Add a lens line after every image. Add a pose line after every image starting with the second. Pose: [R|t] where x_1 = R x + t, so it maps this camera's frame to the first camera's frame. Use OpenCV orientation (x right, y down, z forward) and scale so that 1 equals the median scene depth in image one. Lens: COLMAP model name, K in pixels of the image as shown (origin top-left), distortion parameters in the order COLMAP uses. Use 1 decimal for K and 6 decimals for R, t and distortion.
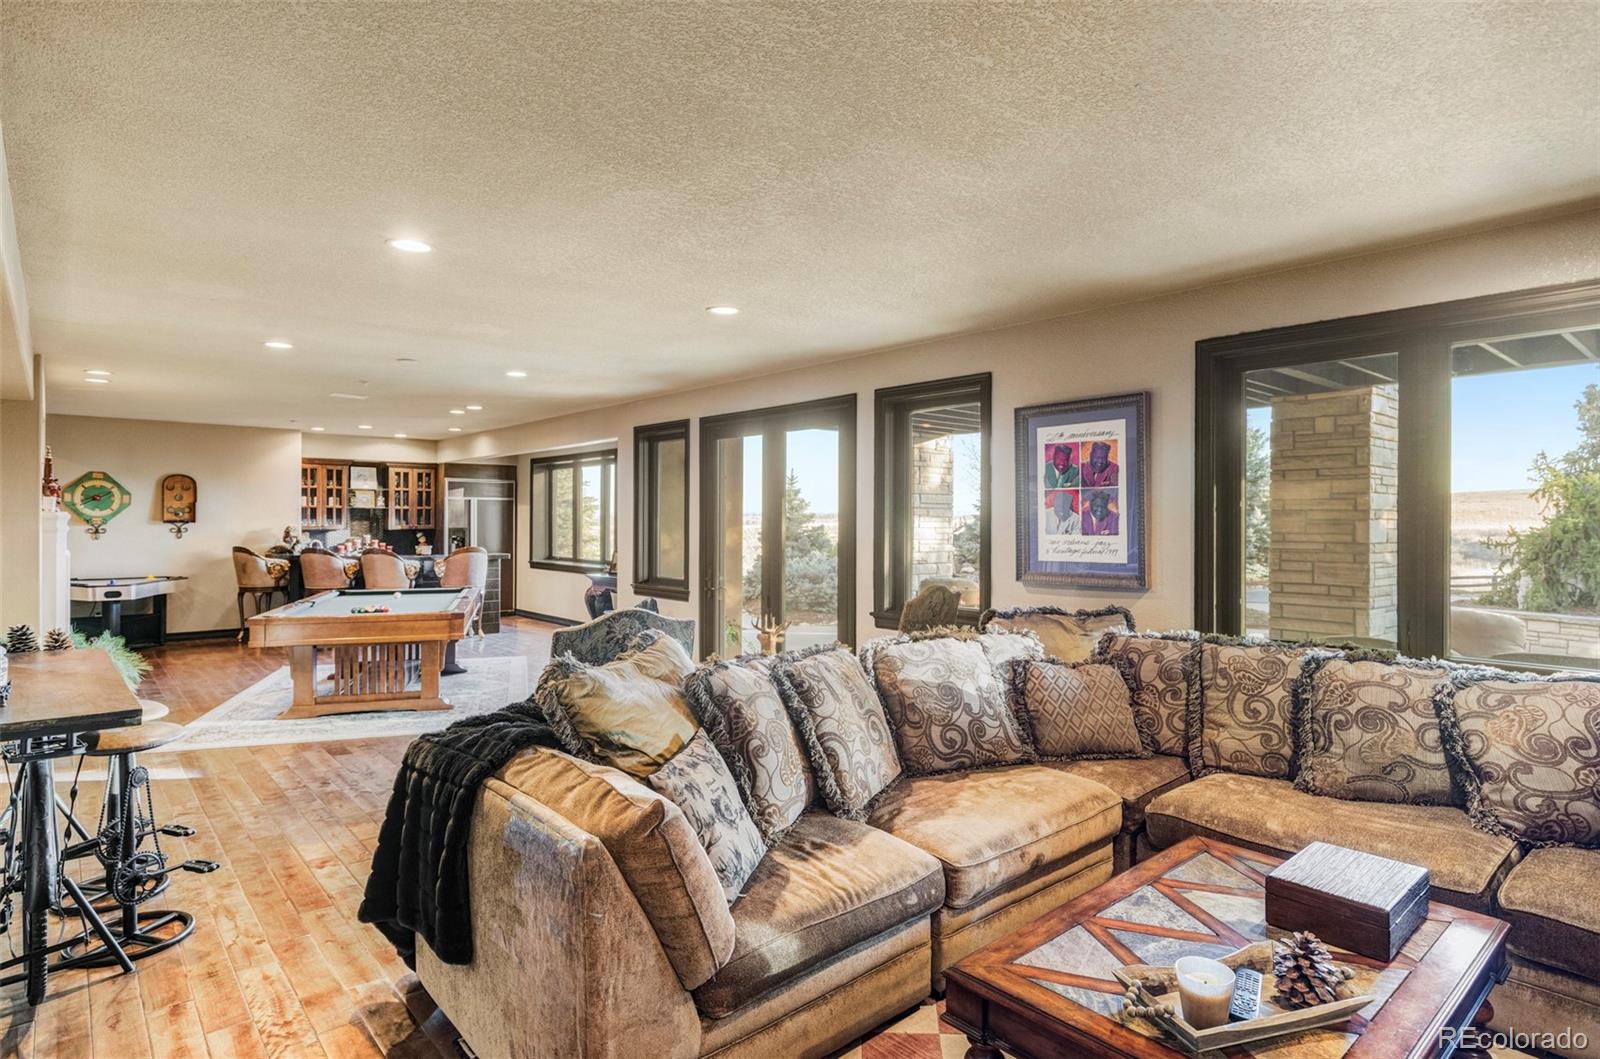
lens RADIAL K [[853.4, 0, 798.3], [0, 853.4, 522.5], [0, 0, 1]] dist [0.000092, 0.000219]
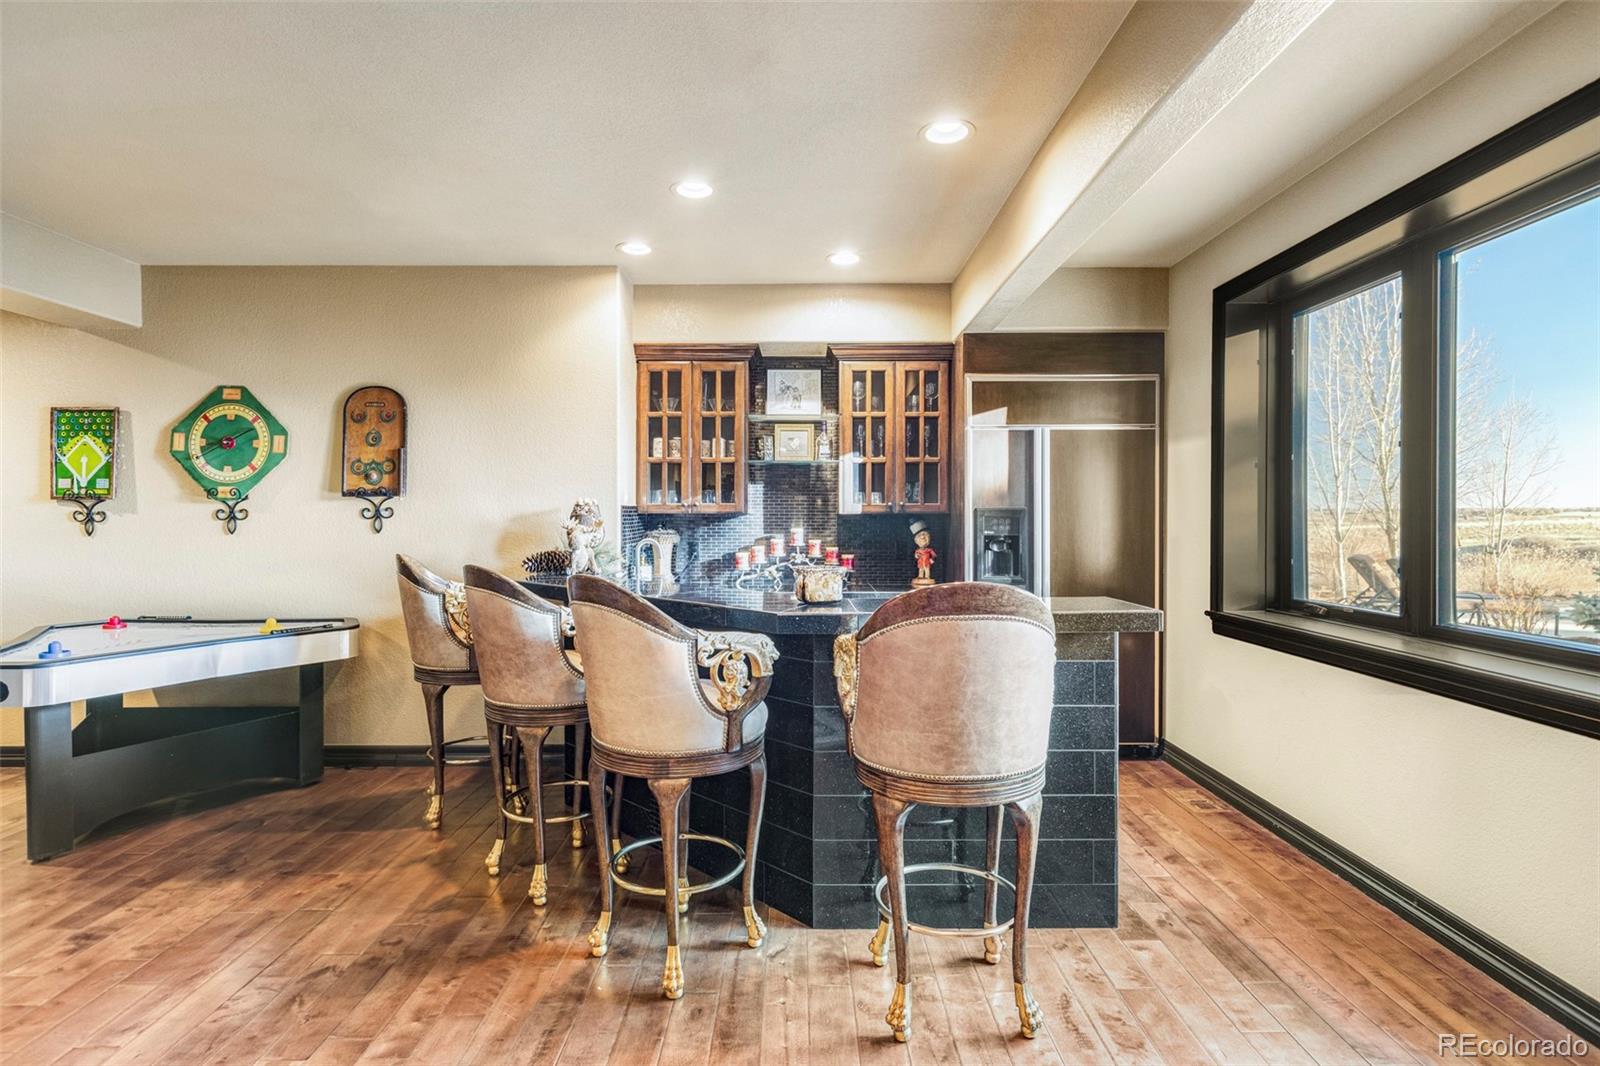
lens RADIAL K [[821.6, 0, 797.3], [0, 821.6, 522.1], [0, 0, 1]] dist [0.004383, 0.000114]
pose [[0.754889, 0.001265, -0.655851, -0.248760], [0.002175, 0.999988, 0.004432, 0.010754], [0.655849, -0.004772, 0.754877, 0.721090]]
